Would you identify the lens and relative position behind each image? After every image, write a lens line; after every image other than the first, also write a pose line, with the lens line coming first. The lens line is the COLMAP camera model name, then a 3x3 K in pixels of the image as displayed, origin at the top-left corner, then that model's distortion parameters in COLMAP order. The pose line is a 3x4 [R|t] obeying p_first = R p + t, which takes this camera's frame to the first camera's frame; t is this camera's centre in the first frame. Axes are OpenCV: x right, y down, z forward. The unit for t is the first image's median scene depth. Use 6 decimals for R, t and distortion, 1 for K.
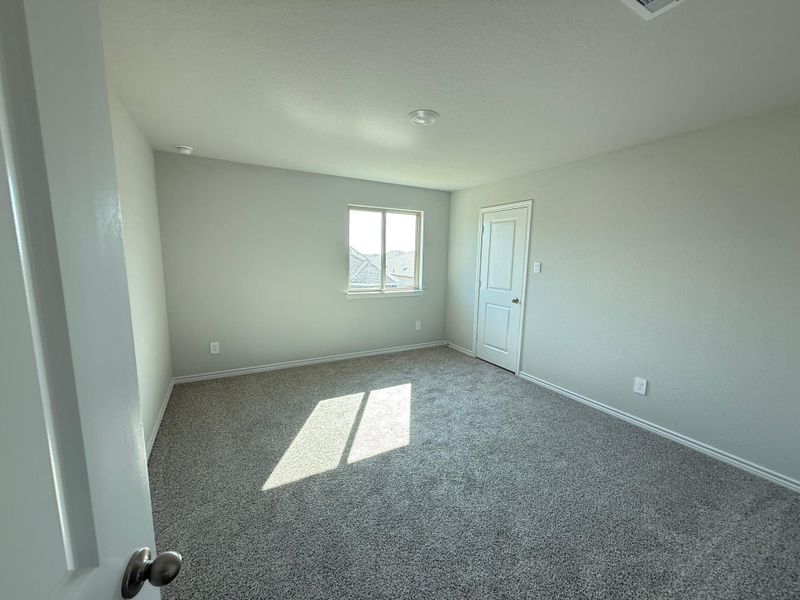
lens RADIAL K [[346.8, 0, 400.0], [0, 346.8, 300.0], [0, 0, 1]] dist [-0.000022, -0.000141]
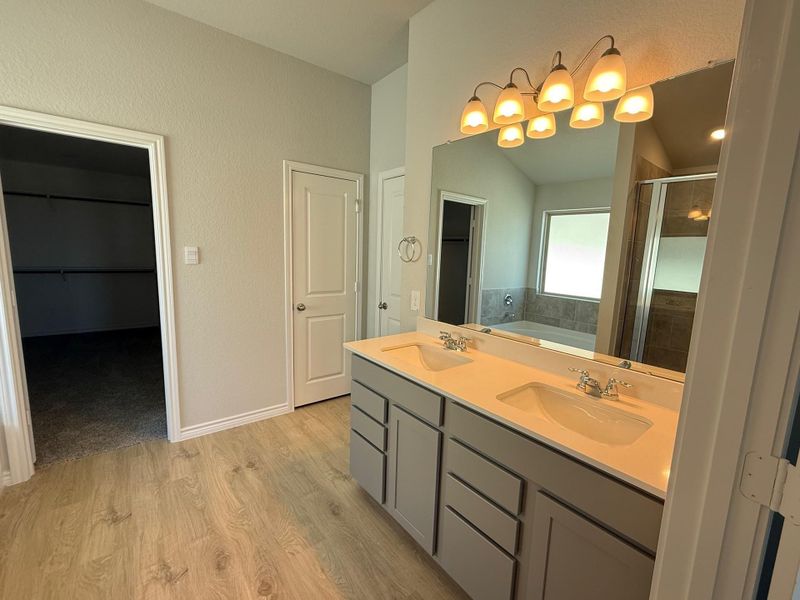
lens RADIAL K [[346.8, 0, 400.0], [0, 346.8, 300.0], [0, 0, 1]] dist [-0.000022, -0.000141]
pose [[-0.183562, -0.169852, 0.968223, -0.343136], [0.077683, 0.979372, 0.186536, -0.113334], [-0.979934, 0.109455, -0.166580, 0.817128]]
